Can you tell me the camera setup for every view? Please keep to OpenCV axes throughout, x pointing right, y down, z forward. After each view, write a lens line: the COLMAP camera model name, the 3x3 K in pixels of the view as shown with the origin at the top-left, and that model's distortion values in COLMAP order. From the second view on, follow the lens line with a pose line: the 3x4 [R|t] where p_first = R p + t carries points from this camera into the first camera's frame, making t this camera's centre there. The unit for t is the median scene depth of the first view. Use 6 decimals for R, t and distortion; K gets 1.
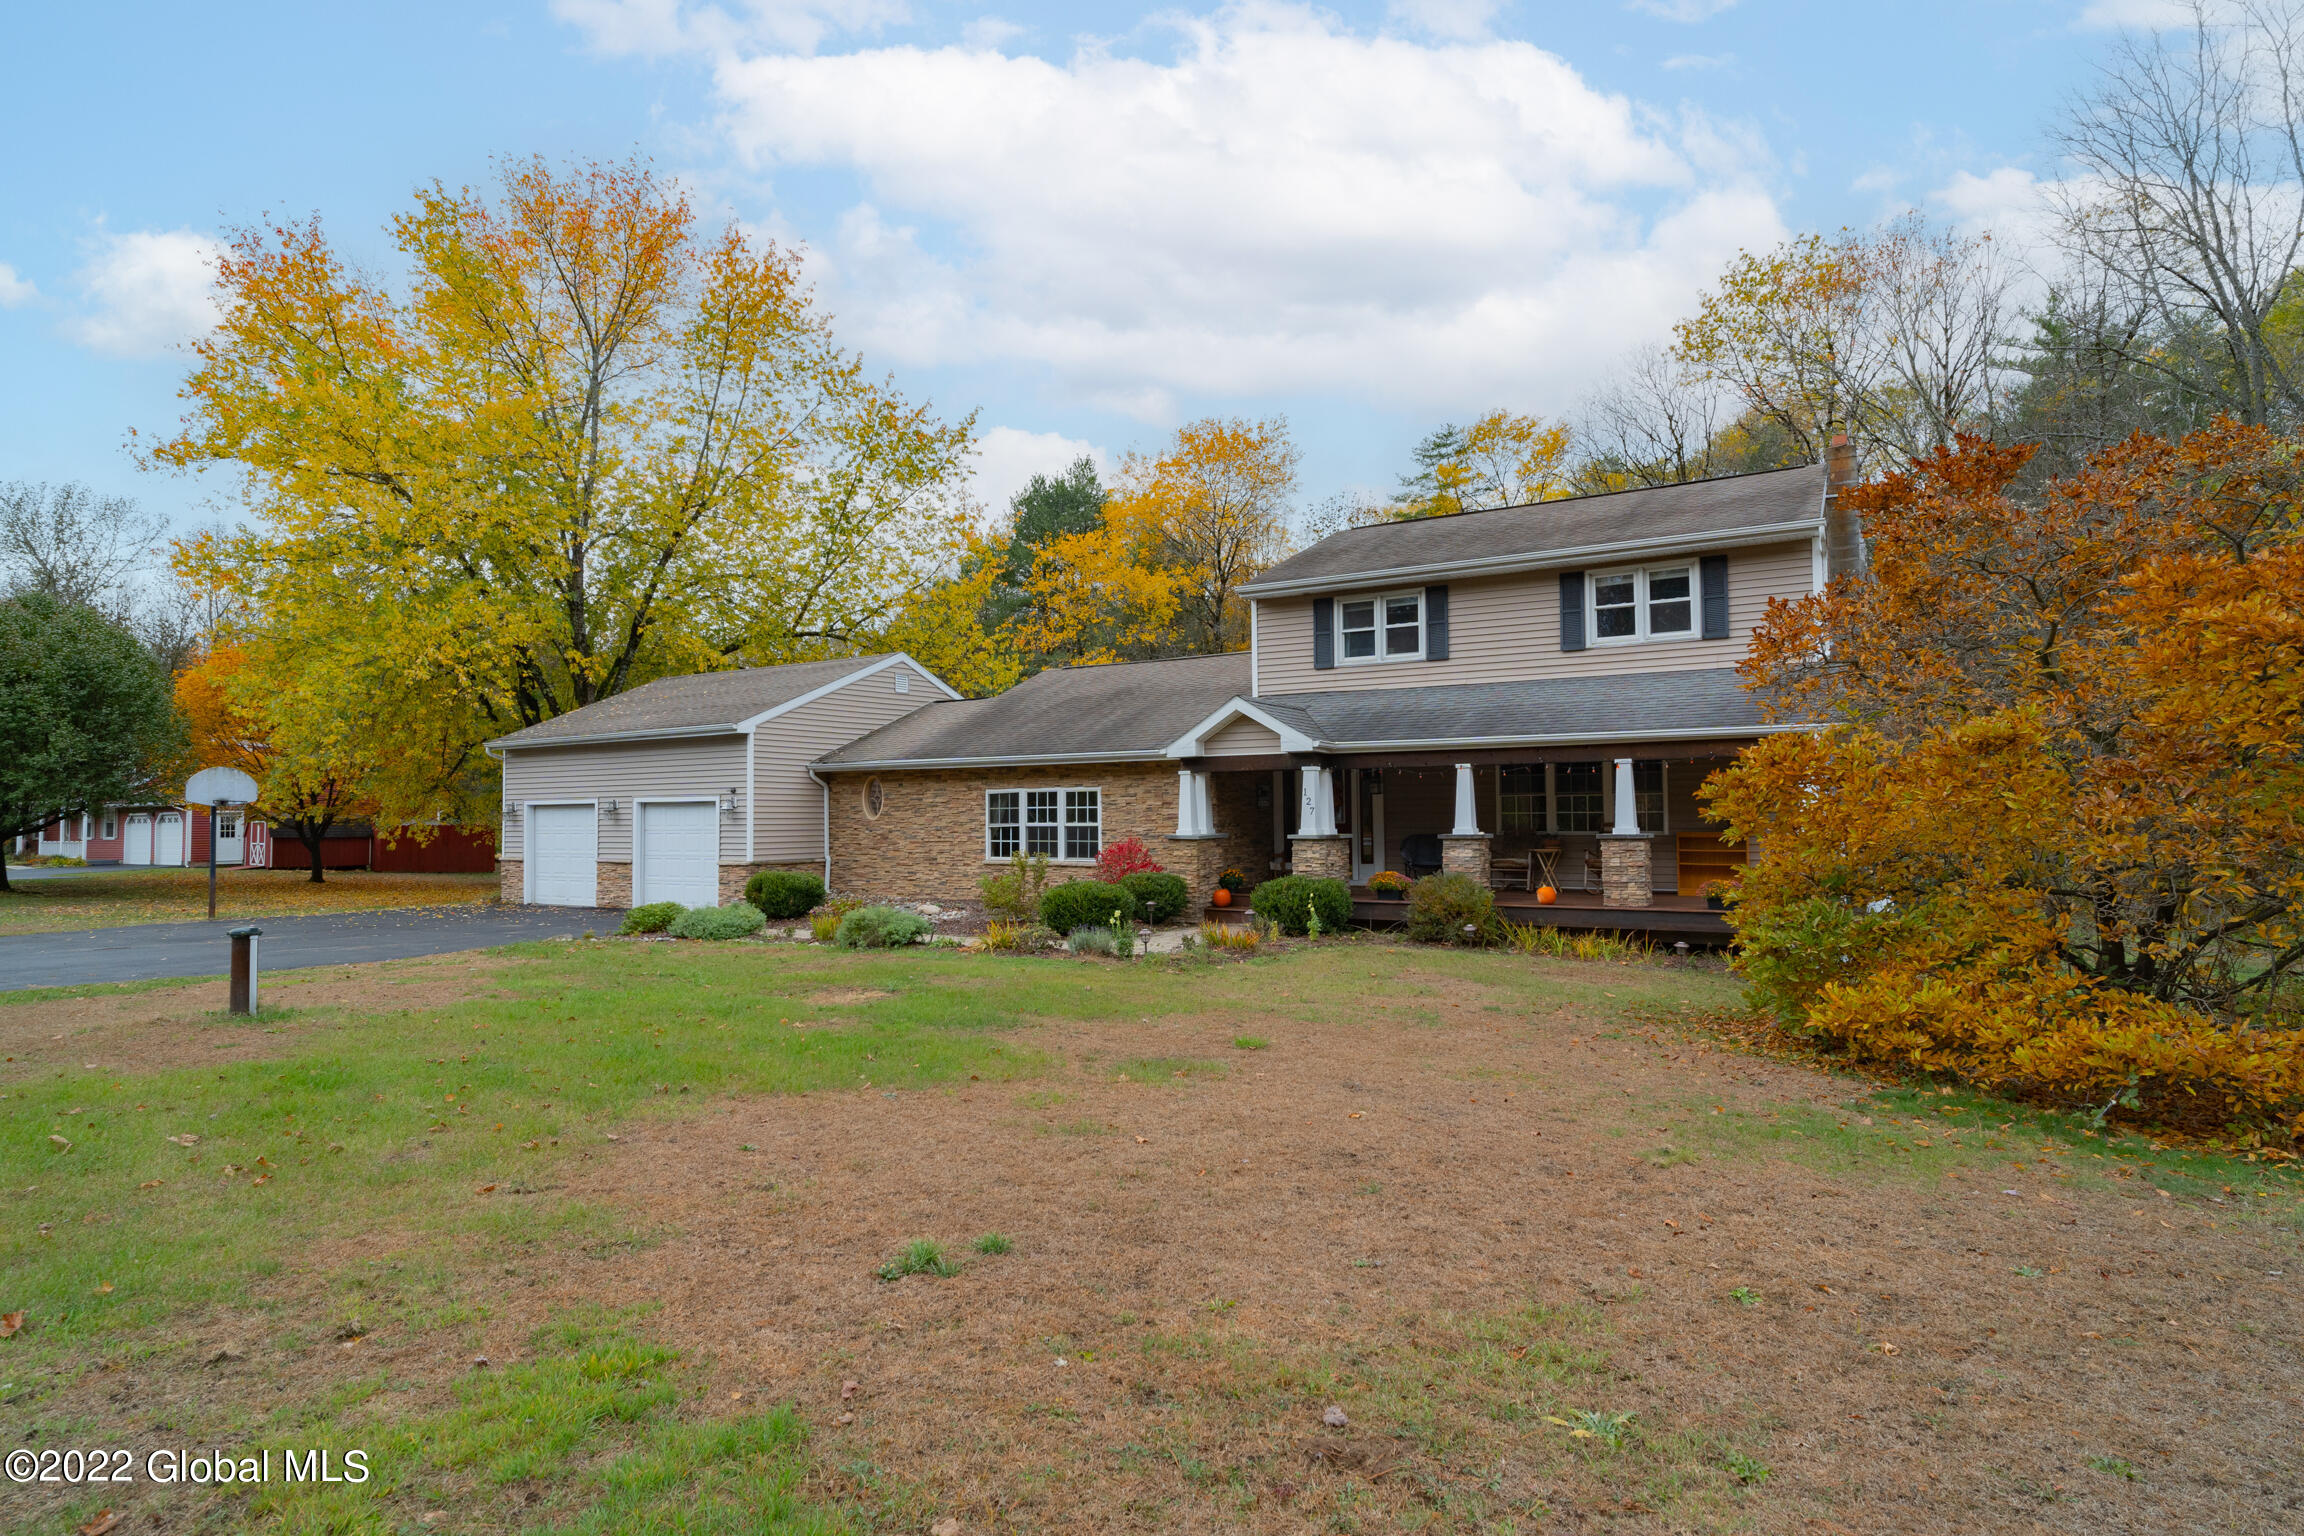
lens RADIAL K [[1123.0, 0, 1152.0], [0, 1123.0, 768.0], [0, 0, 1]] dist [-0.003459, 0.001812]
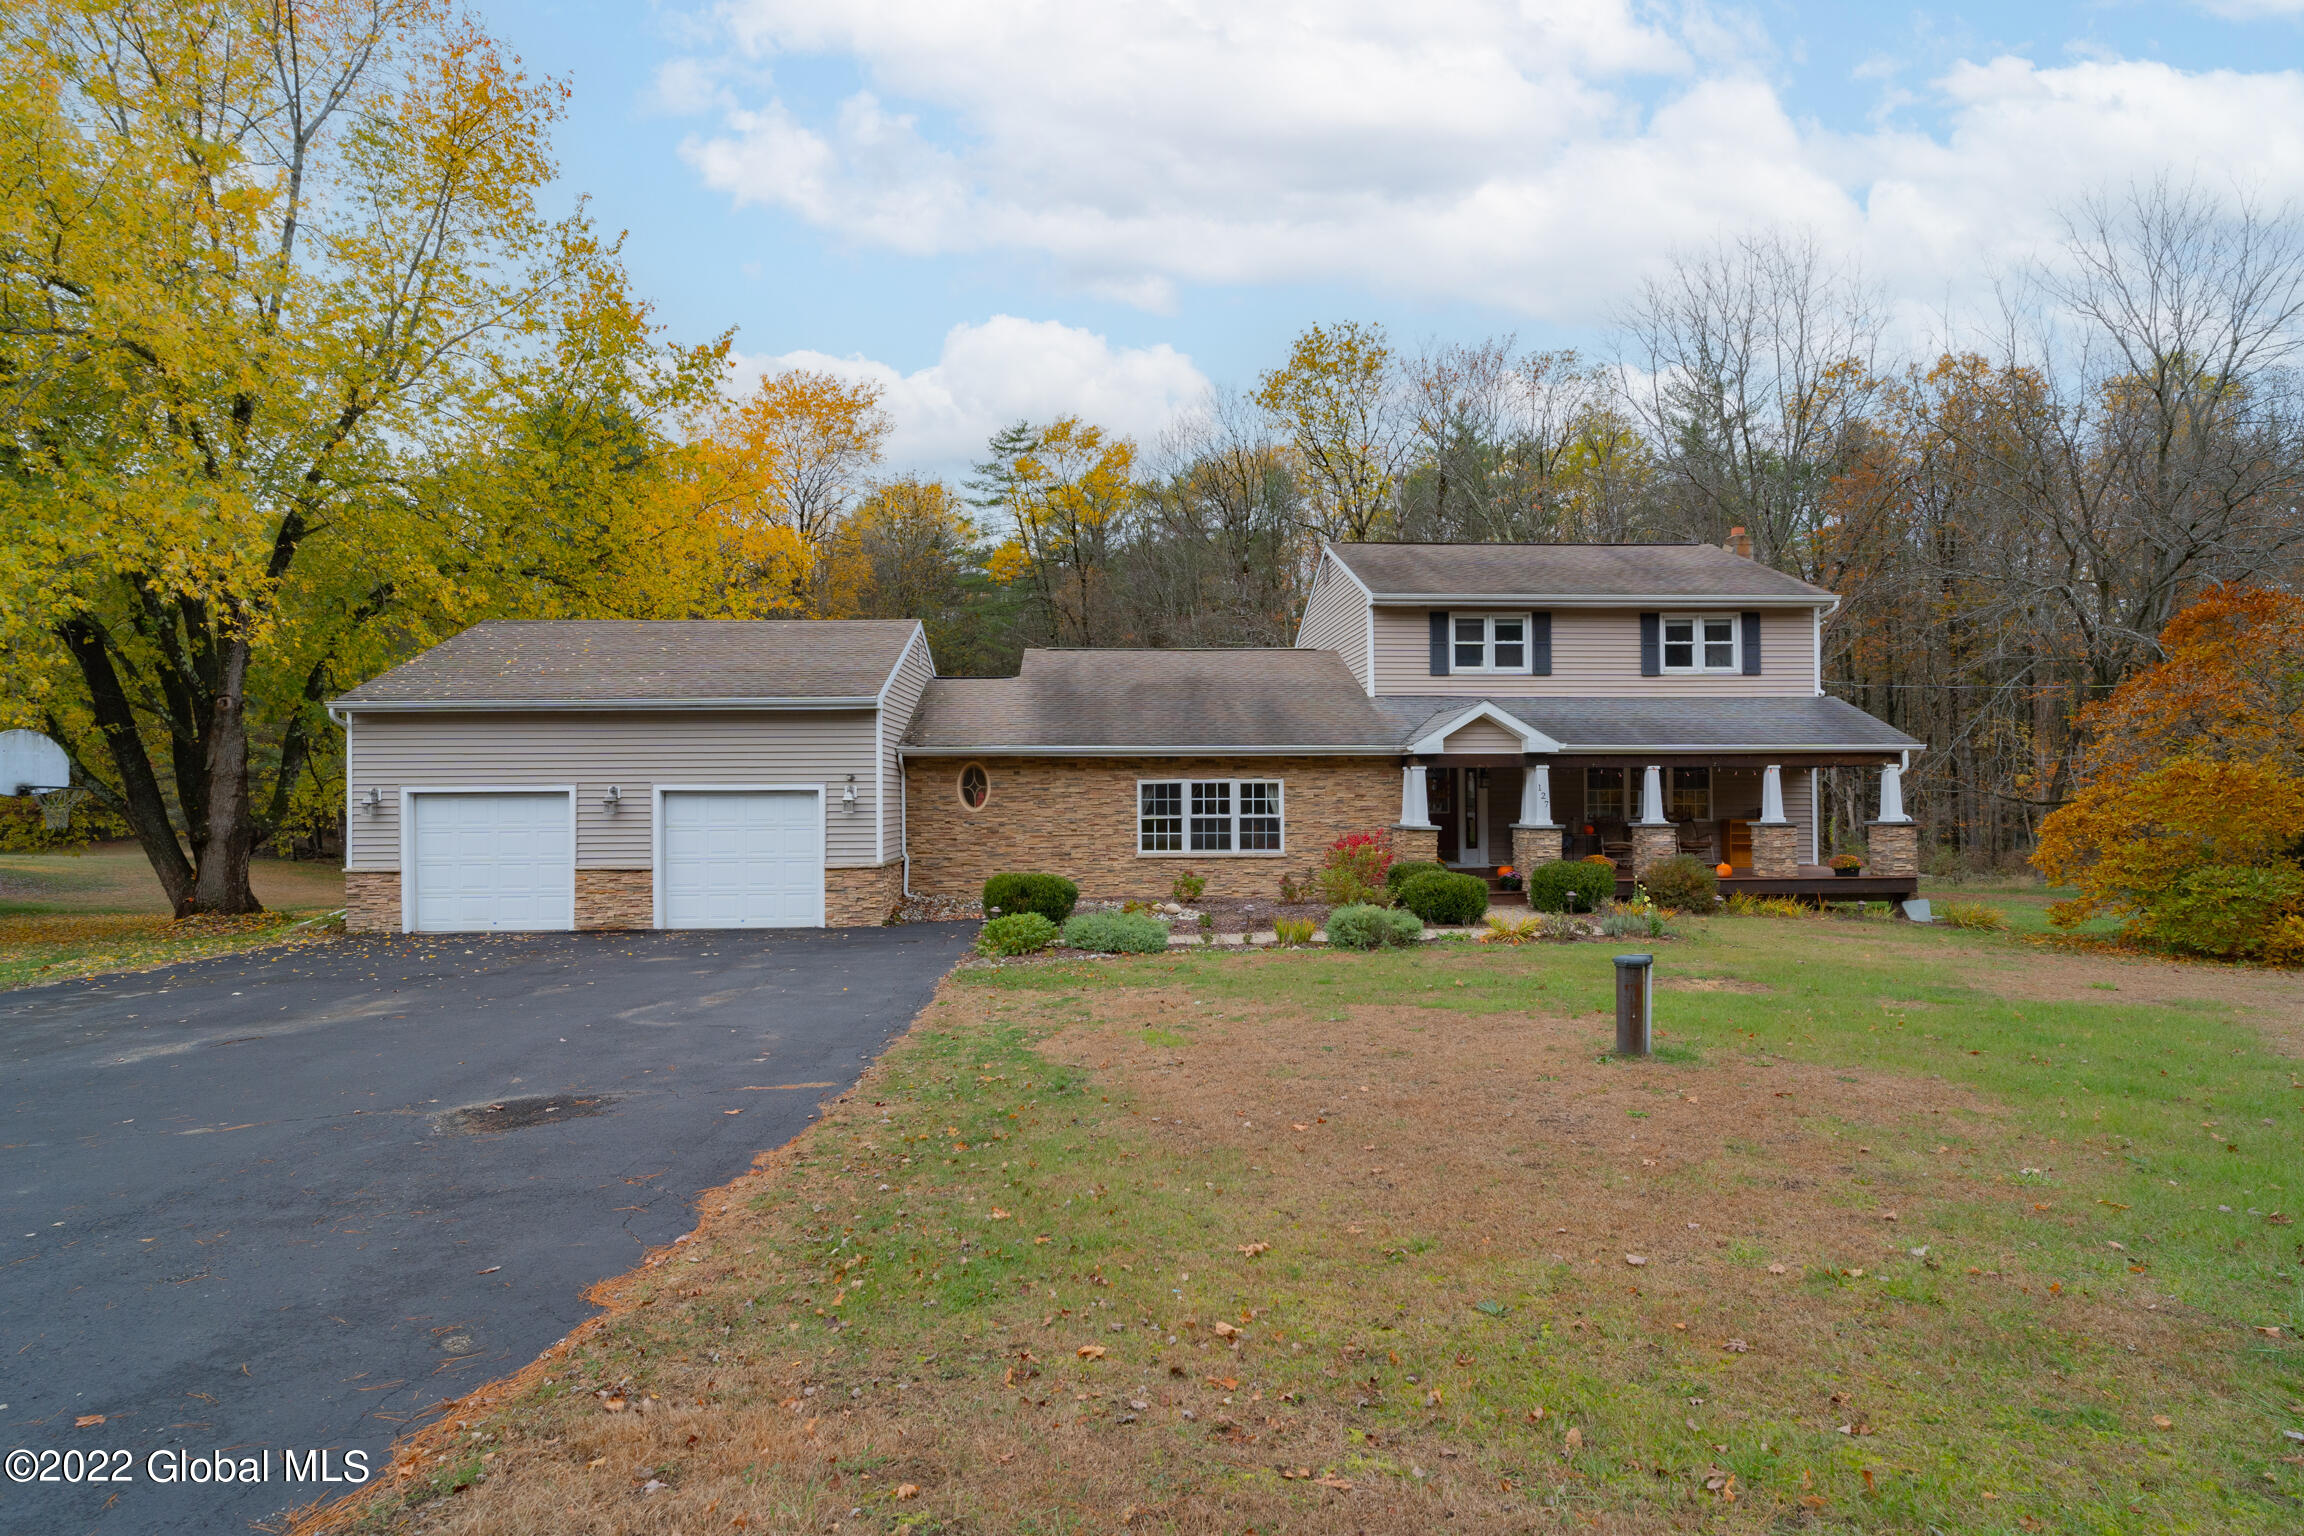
lens RADIAL K [[1123.0, 0, 1152.0], [0, 1123.0, 768.0], [0, 0, 1]] dist [-0.003459, 0.001812]
pose [[0.850455, 0.014230, 0.525856, -0.662559], [-0.023545, 0.999662, 0.011028, -0.001526], [-0.525521, -0.021760, 0.850502, 0.194637]]
